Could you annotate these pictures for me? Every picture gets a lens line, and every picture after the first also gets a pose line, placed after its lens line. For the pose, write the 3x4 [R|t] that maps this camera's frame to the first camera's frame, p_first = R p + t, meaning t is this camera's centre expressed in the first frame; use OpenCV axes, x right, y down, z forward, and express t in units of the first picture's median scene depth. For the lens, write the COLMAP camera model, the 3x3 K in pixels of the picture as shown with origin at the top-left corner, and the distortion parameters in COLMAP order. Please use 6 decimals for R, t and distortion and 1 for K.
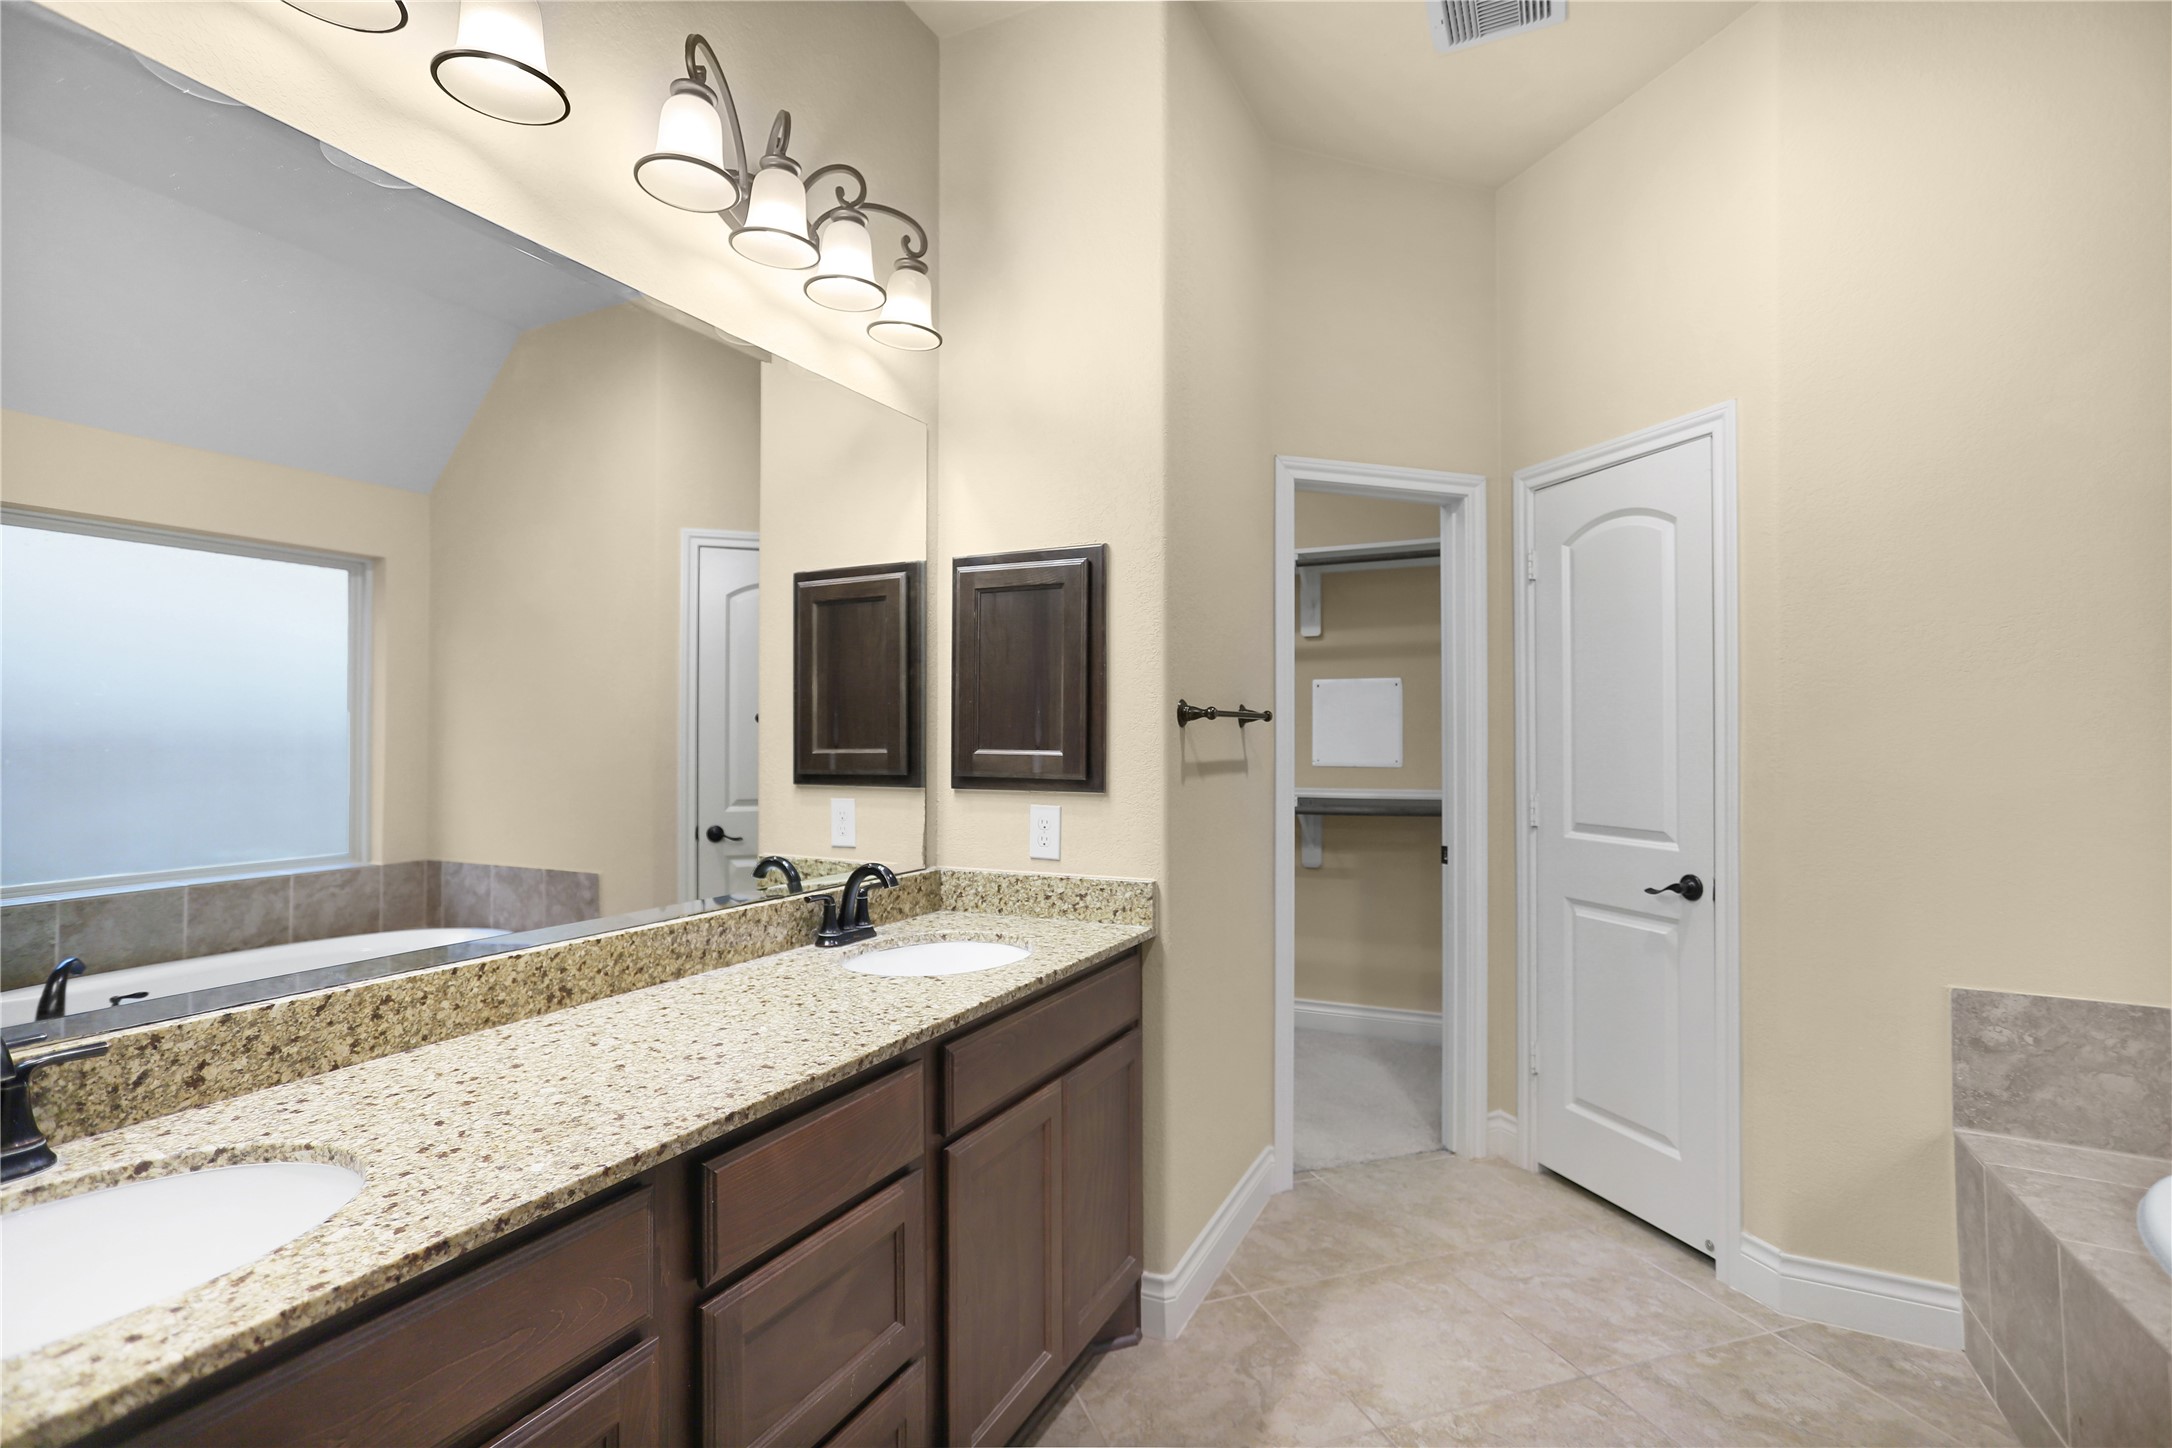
lens RADIAL K [[1076.3, 0, 1073.2], [0, 1076.3, 738.7], [0, 0, 1]] dist [0.031726, 0.001224]
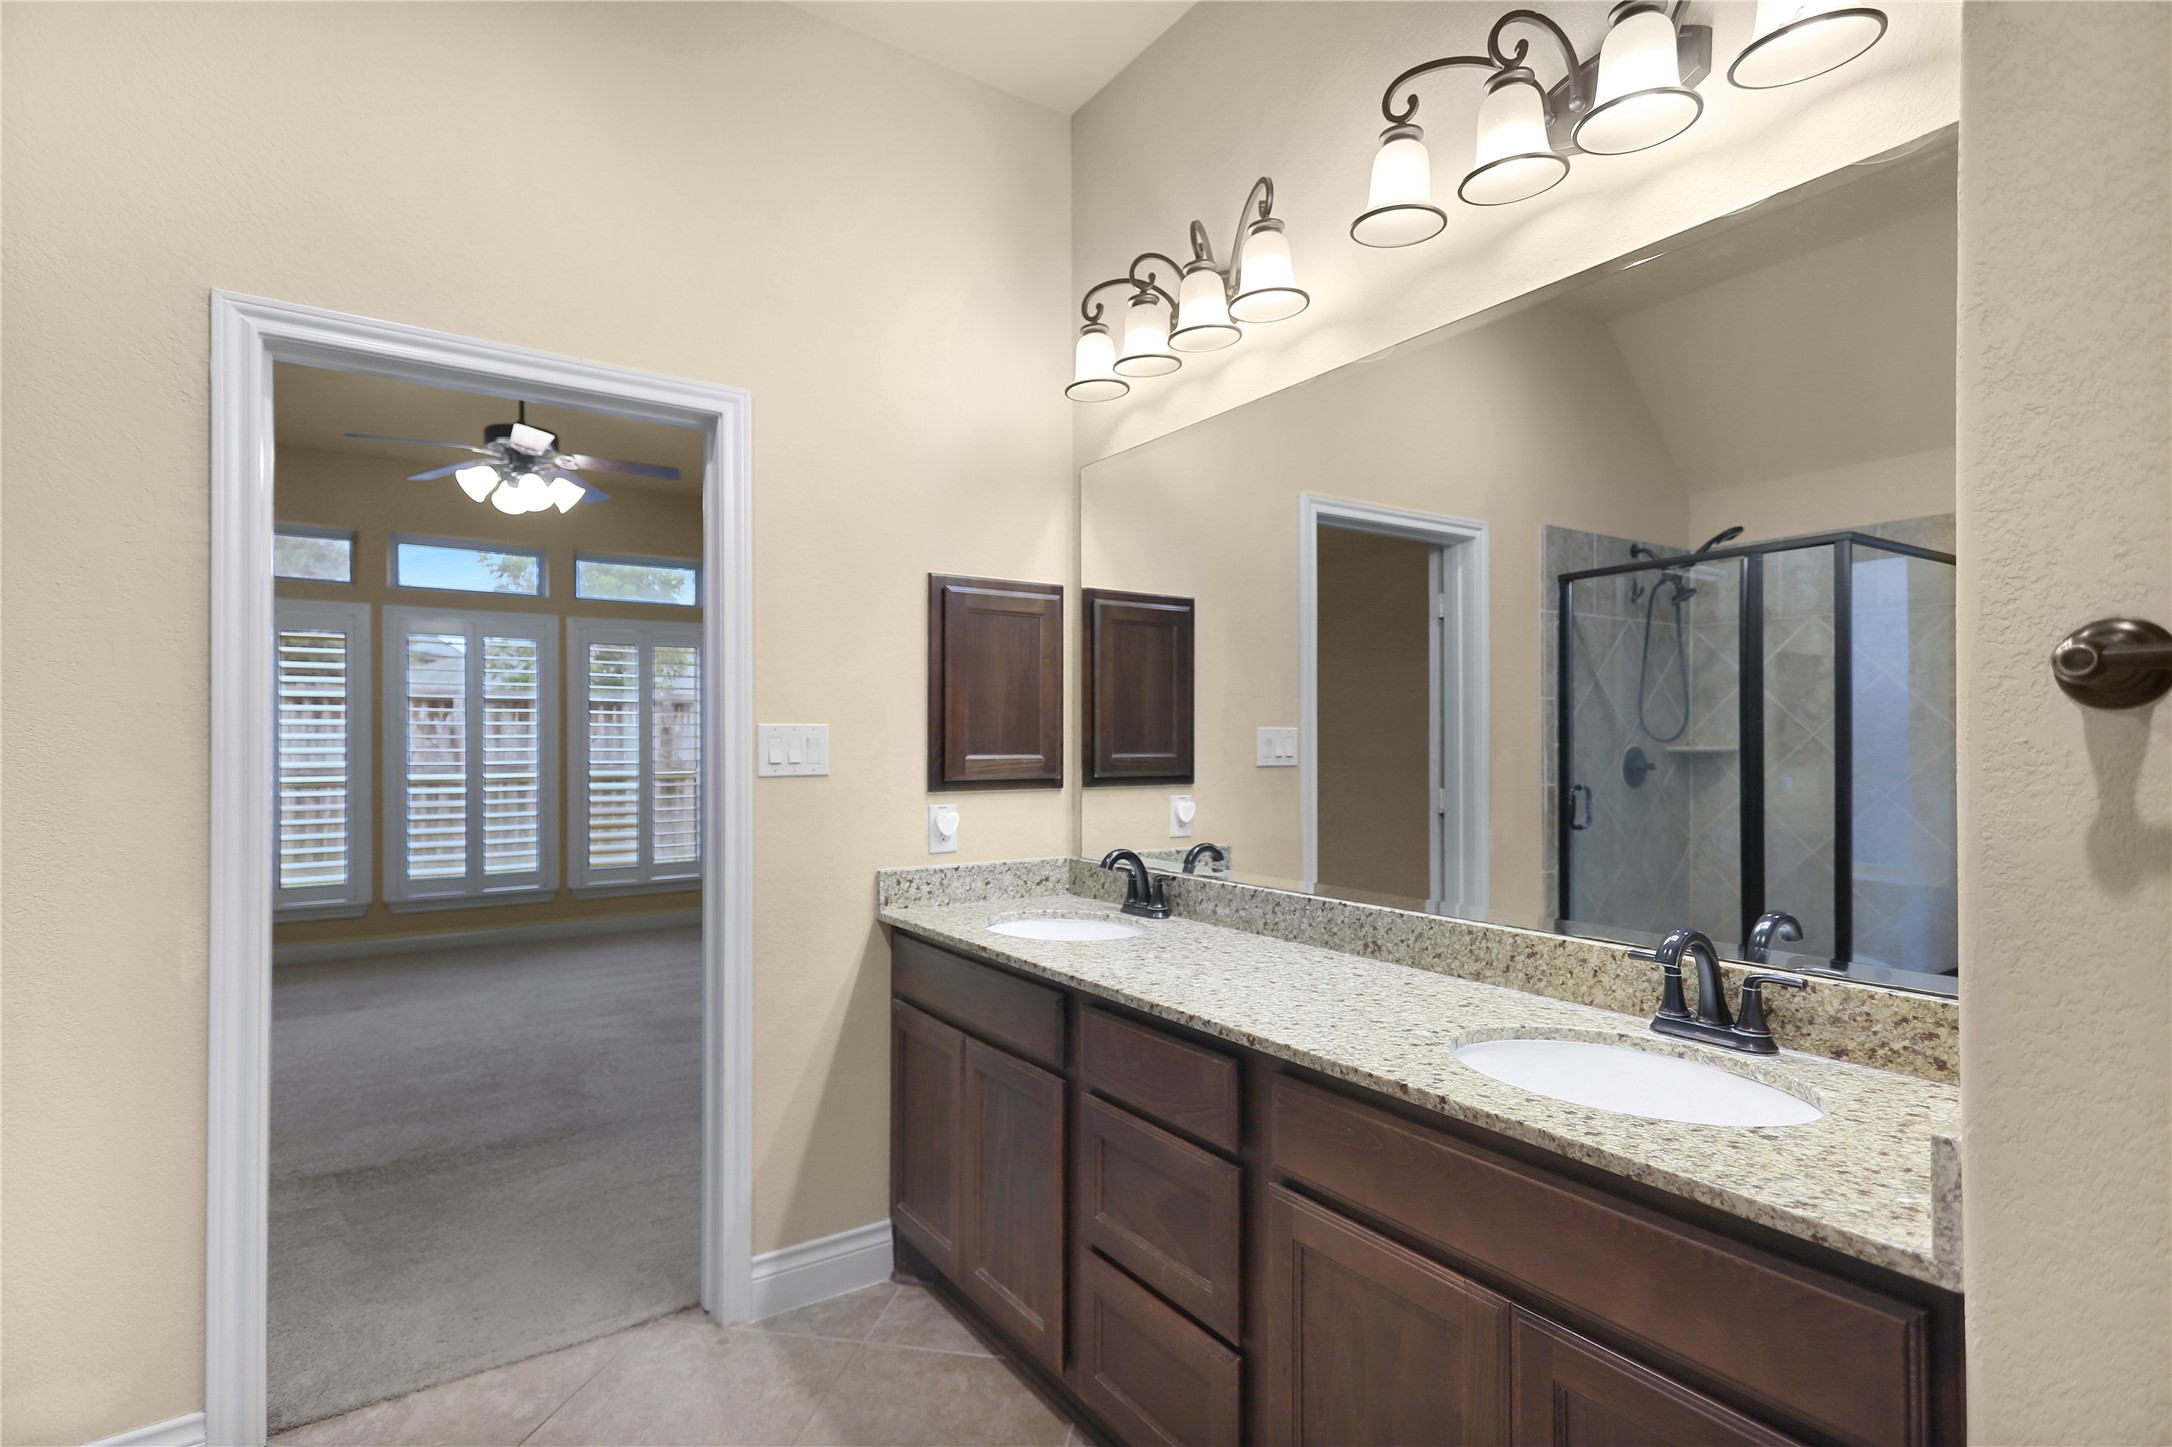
lens RADIAL K [[1076.3, 0, 1073.2], [0, 1076.3, 738.2], [0, 0, 1]] dist [0.031726, 0.001224]
pose [[-0.515658, -0.004304, -0.856784, 0.826584], [0.002214, 0.999977, -0.006355, -0.000074], [0.856792, -0.005174, -0.515637, 1.418306]]
